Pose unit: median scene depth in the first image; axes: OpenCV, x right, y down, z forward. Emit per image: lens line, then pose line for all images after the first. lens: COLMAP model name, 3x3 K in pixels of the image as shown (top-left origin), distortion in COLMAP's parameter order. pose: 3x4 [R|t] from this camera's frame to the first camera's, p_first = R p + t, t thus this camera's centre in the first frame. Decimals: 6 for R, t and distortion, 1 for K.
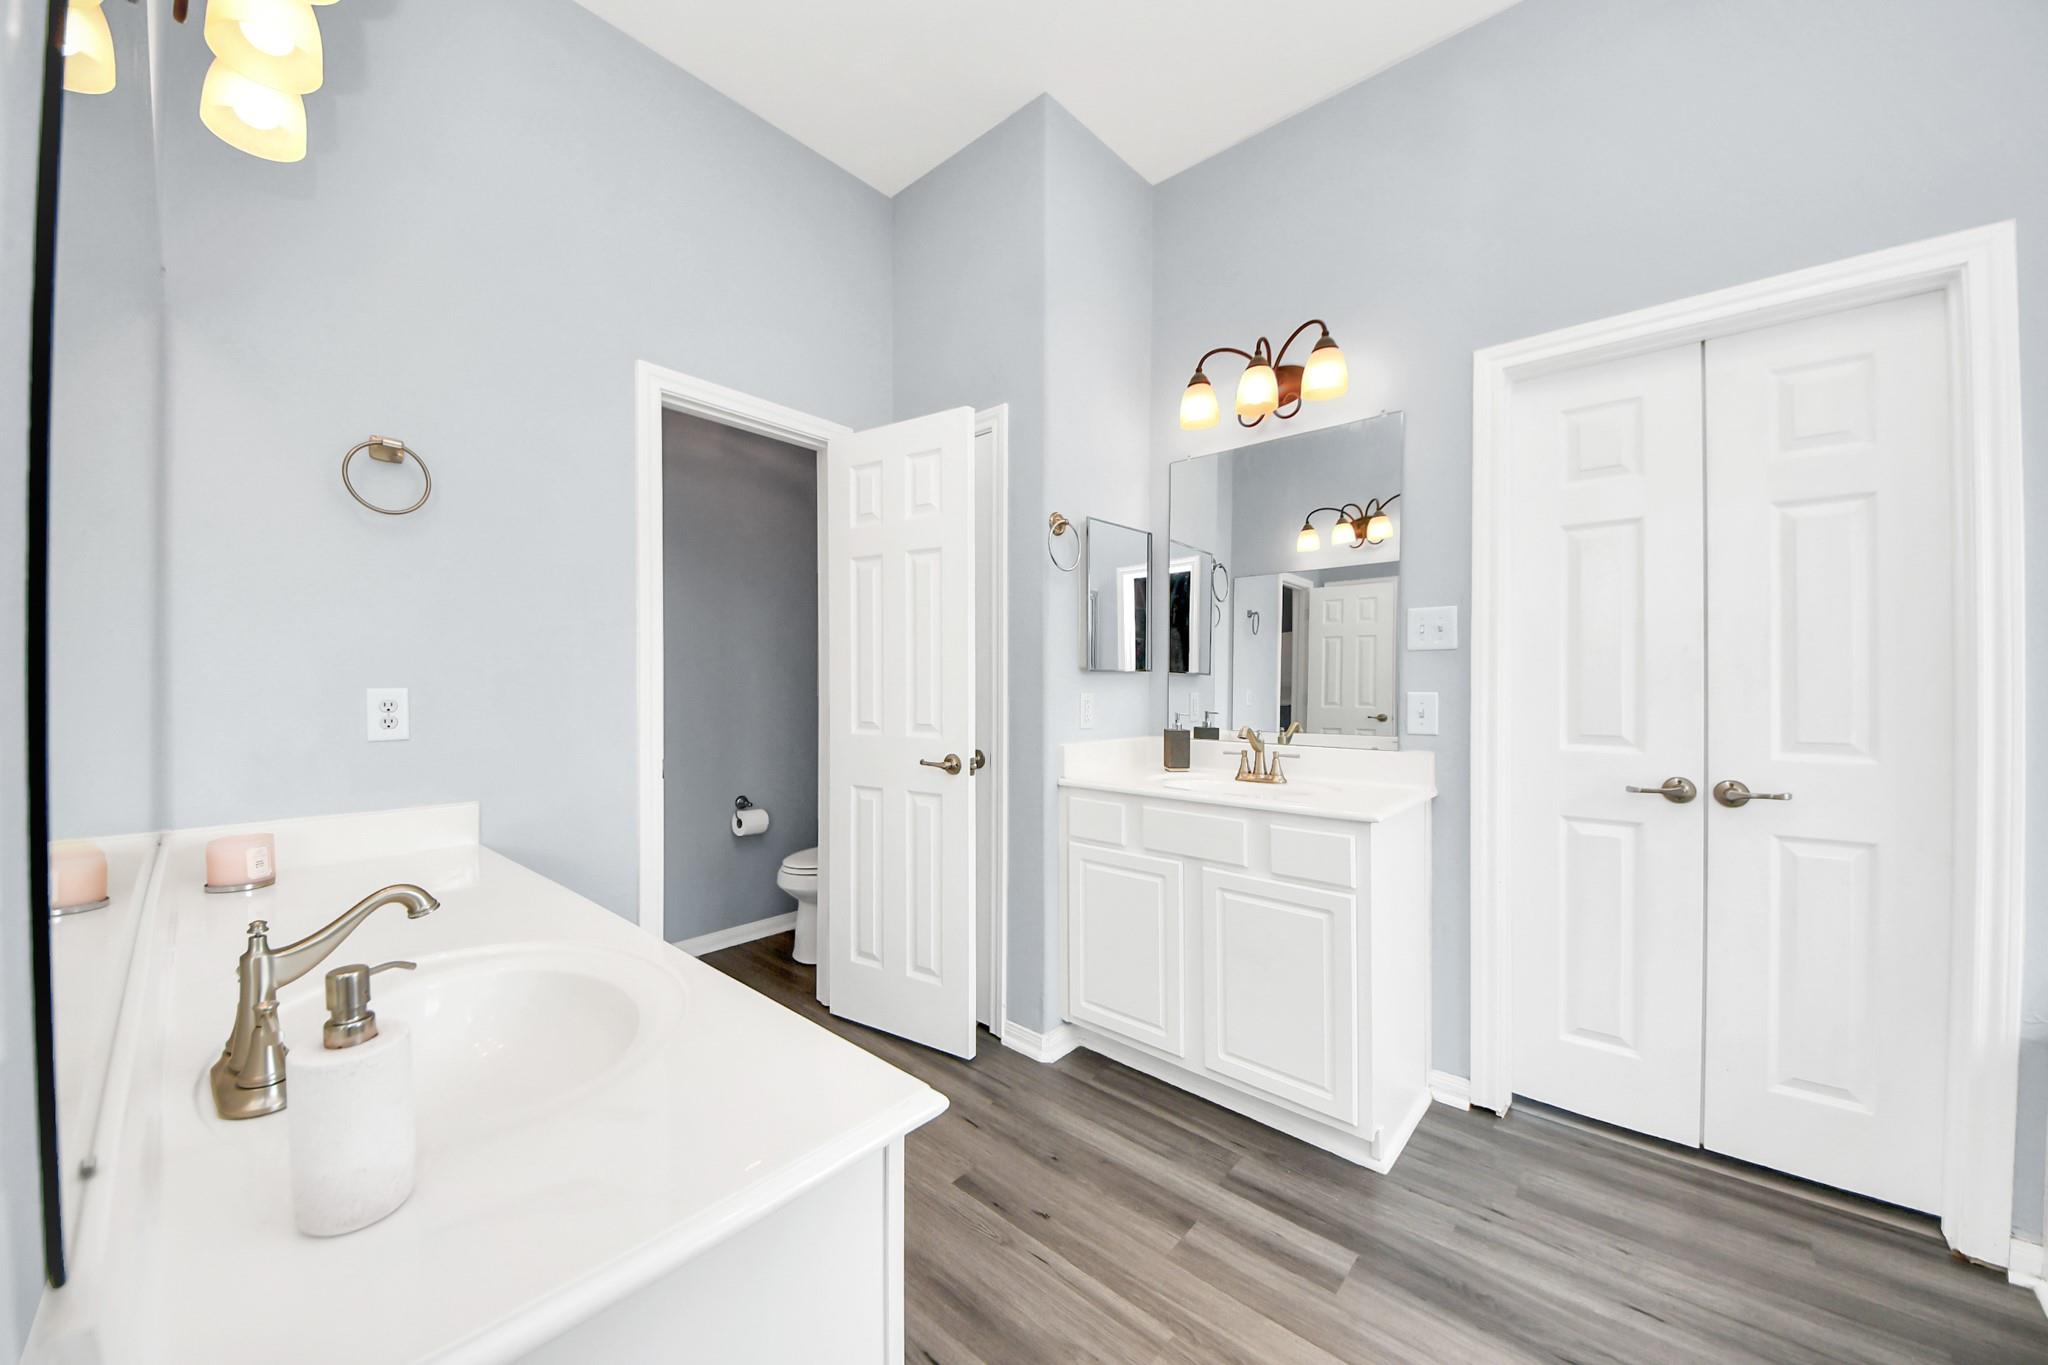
lens RADIAL K [[744.7, 0, 1024.0], [0, 744.7, 682.5], [0, 0, 1]] dist [-0.000475, -0.001650]
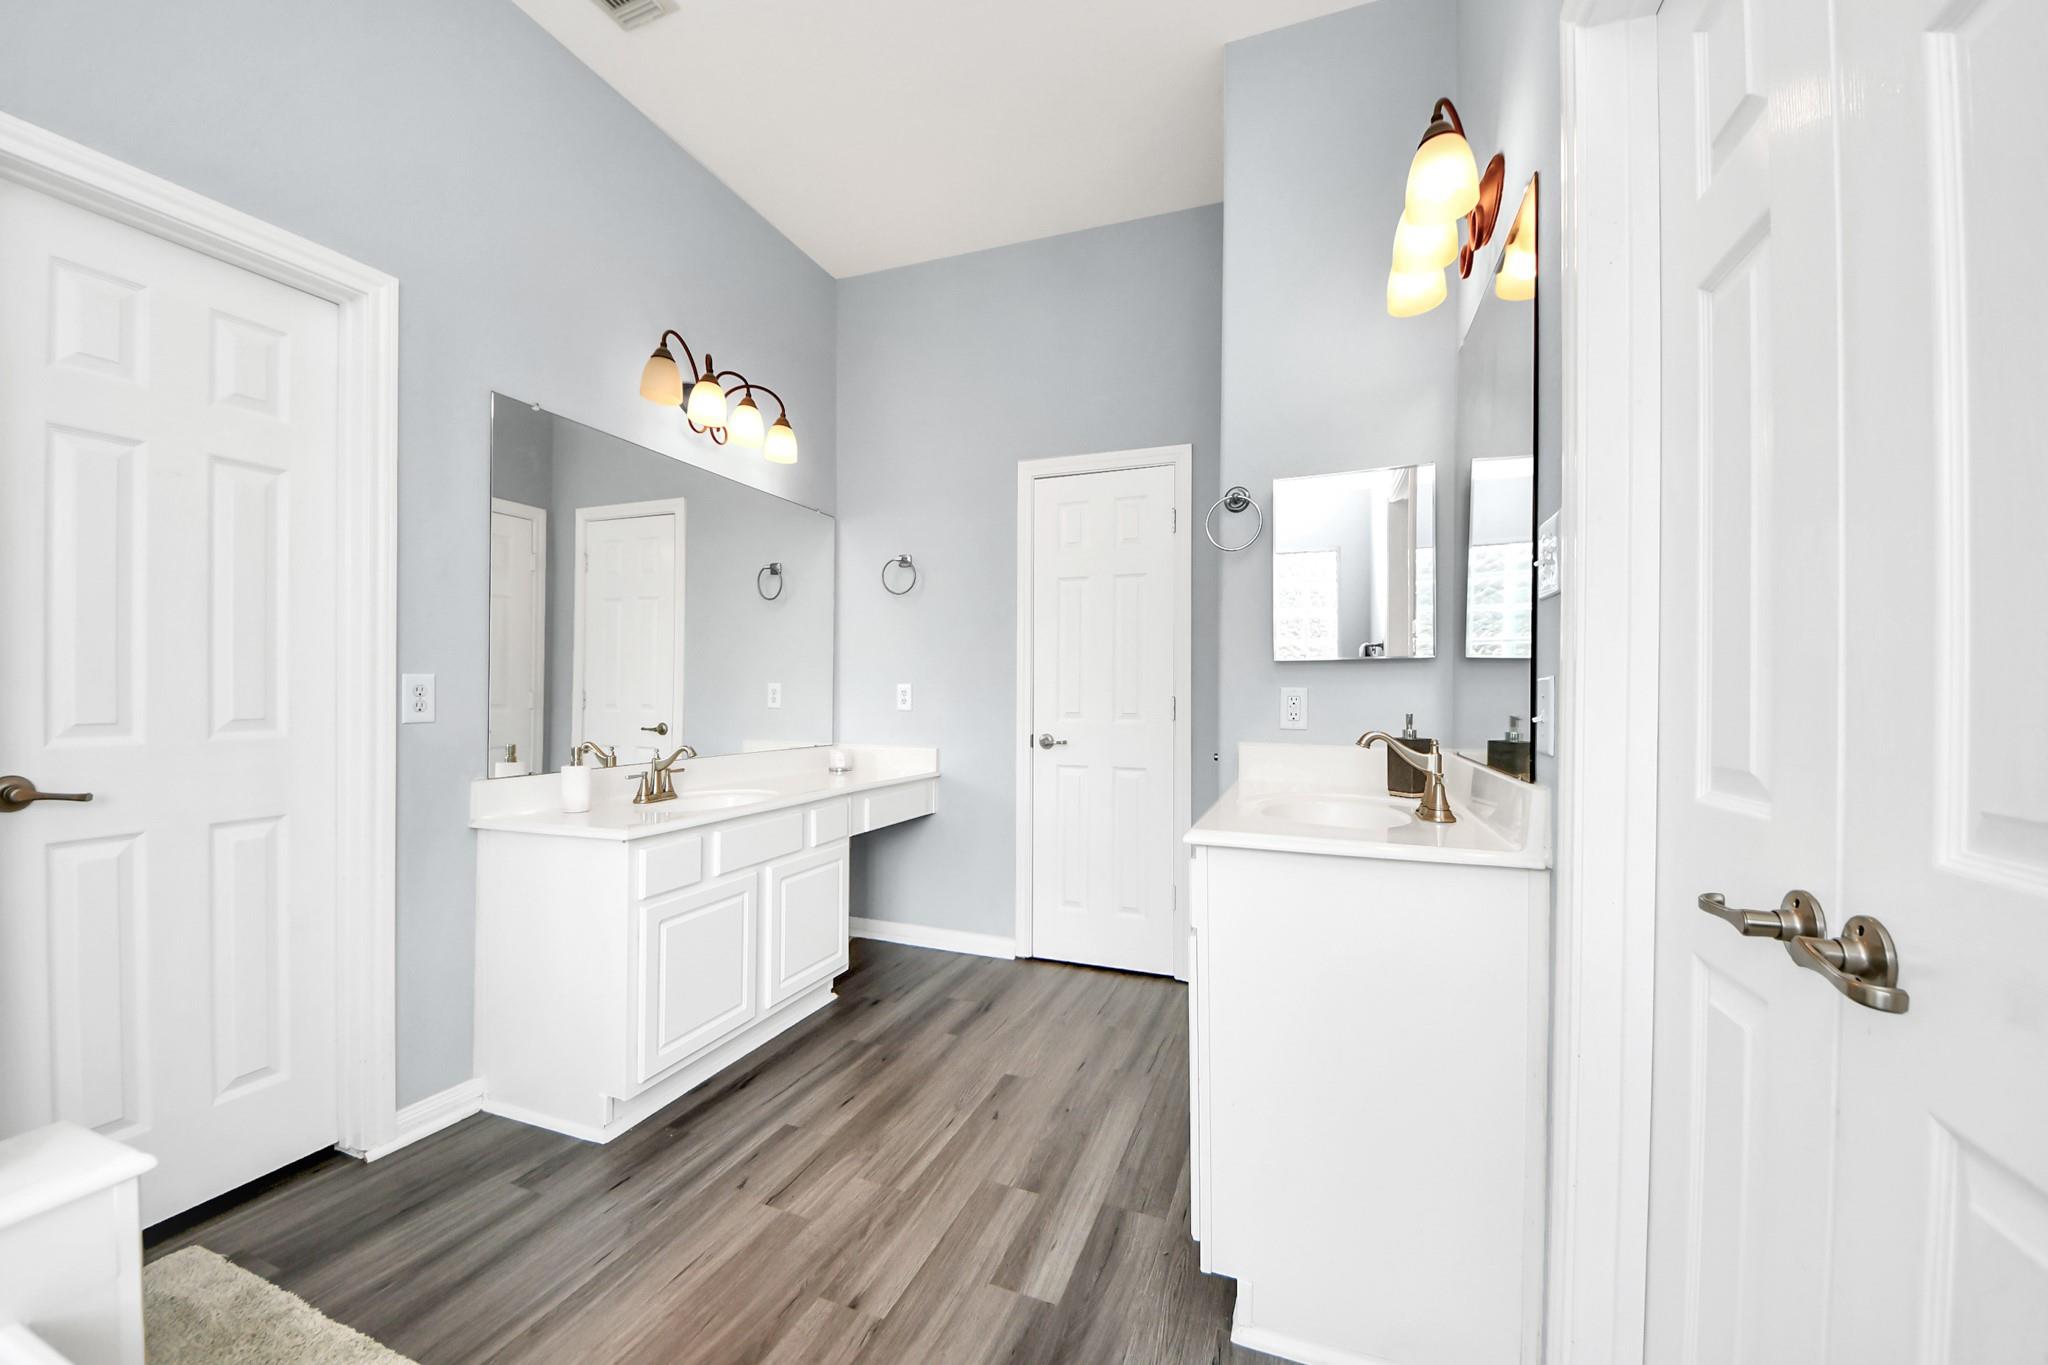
lens RADIAL K [[832.2, 0, 1024.0], [0, 832.2, 682.5], [0, 0, 1]] dist [-0.000010, -0.000075]
pose [[0.333786, -0.014646, -0.942535, 1.291127], [-0.009326, 0.999779, -0.018838, 0.043140], [0.942603, 0.015078, 0.333576, 0.578432]]
